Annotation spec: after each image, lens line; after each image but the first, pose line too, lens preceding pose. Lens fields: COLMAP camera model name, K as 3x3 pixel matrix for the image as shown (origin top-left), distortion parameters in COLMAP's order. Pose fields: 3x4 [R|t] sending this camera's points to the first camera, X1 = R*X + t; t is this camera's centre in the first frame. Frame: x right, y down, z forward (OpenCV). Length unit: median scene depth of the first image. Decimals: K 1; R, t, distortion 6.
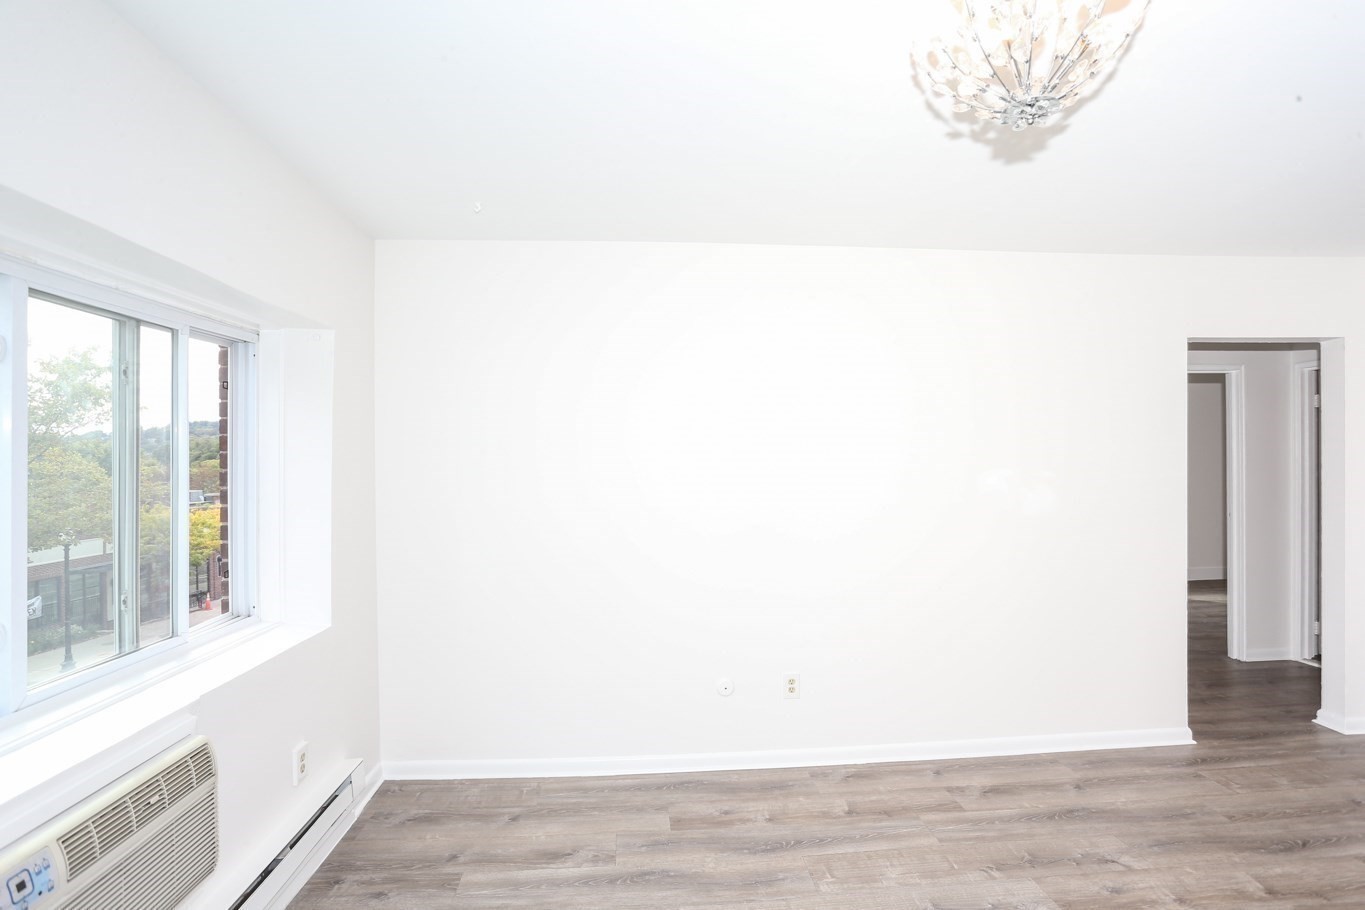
lens RADIAL K [[667.6, 0, 662.1], [0, 667.6, 455.3], [0, 0, 1]] dist [-0.056355, 0.020075]
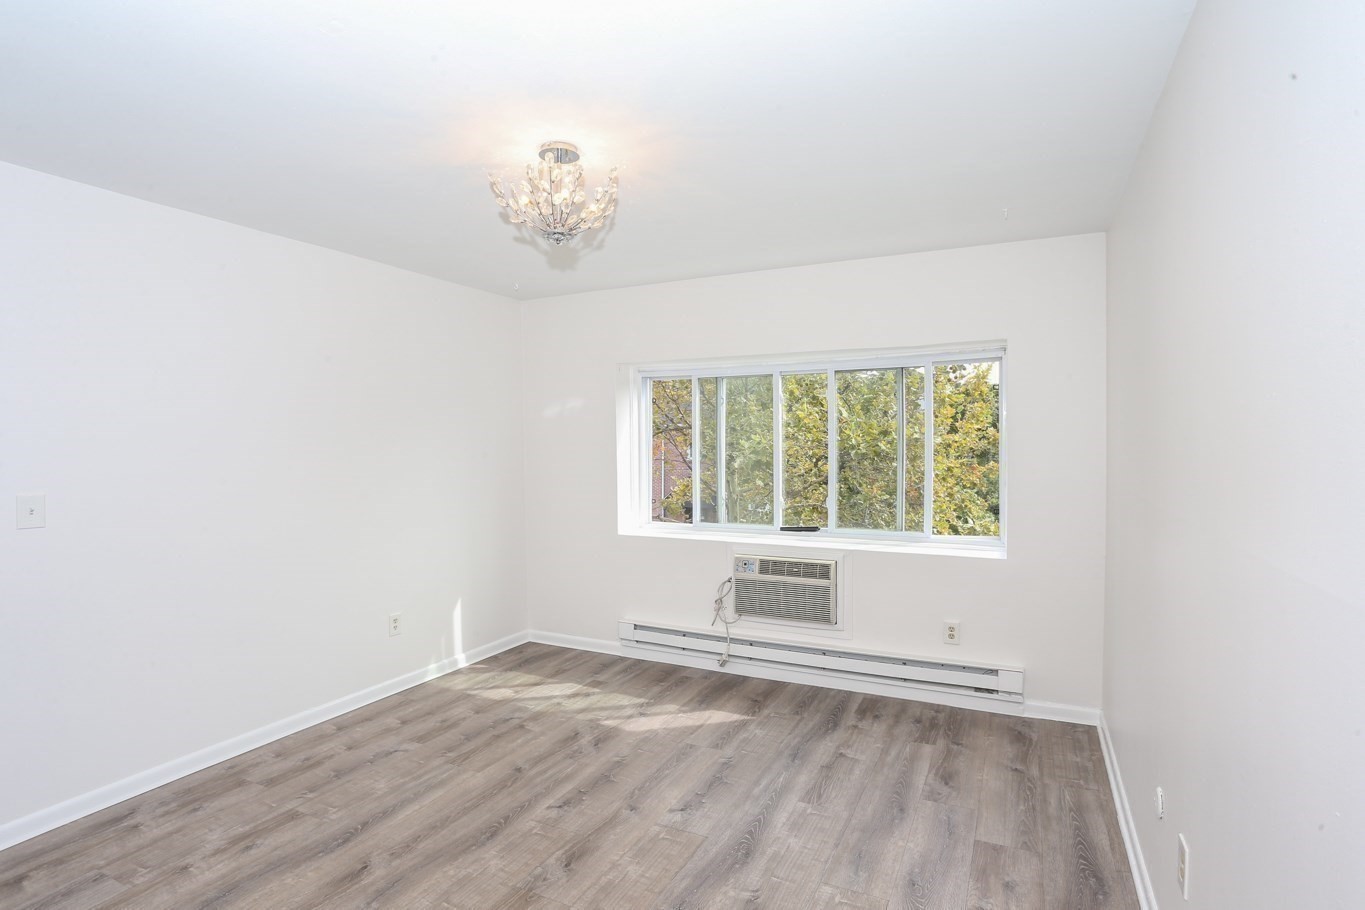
lens RADIAL K [[667.6, 0, 678.6], [0, 667.6, 452.2], [0, 0, 1]] dist [-0.056355, 0.020075]
pose [[-0.506498, 0.020191, -0.862005, 0.979513], [0.027508, 0.999595, 0.007251, 0.018941], [0.861802, -0.020040, -0.506849, 1.108598]]
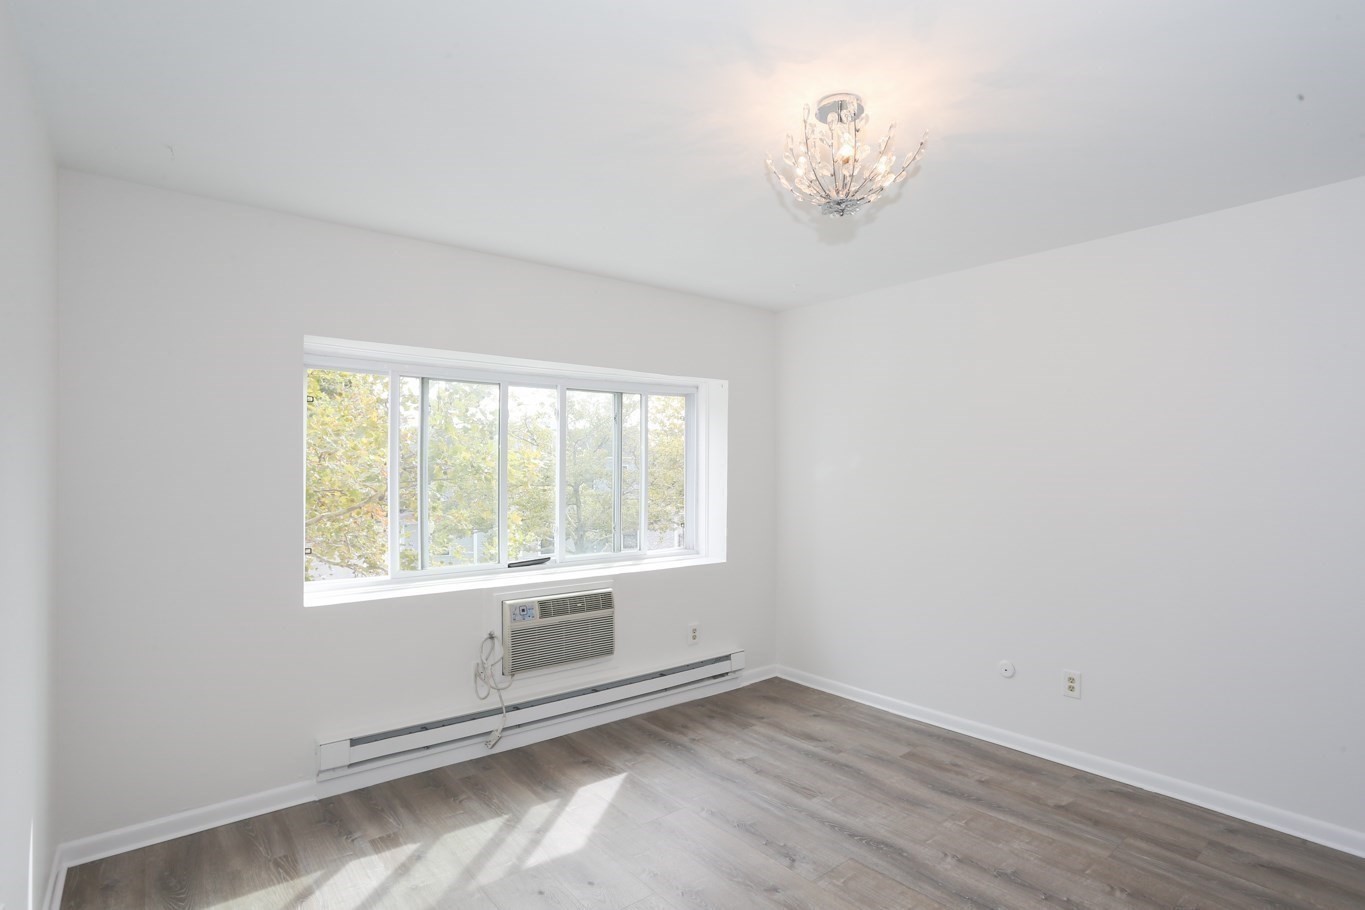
lens RADIAL K [[667.6, 0, 687.1], [0, 667.6, 455.6], [0, 0, 1]] dist [-0.056355, 0.020075]
pose [[0.581830, -0.012836, -0.813209, 0.792527], [0.007936, 0.999917, -0.010105, 0.012651], [0.813272, -0.000574, 0.581884, -0.045323]]
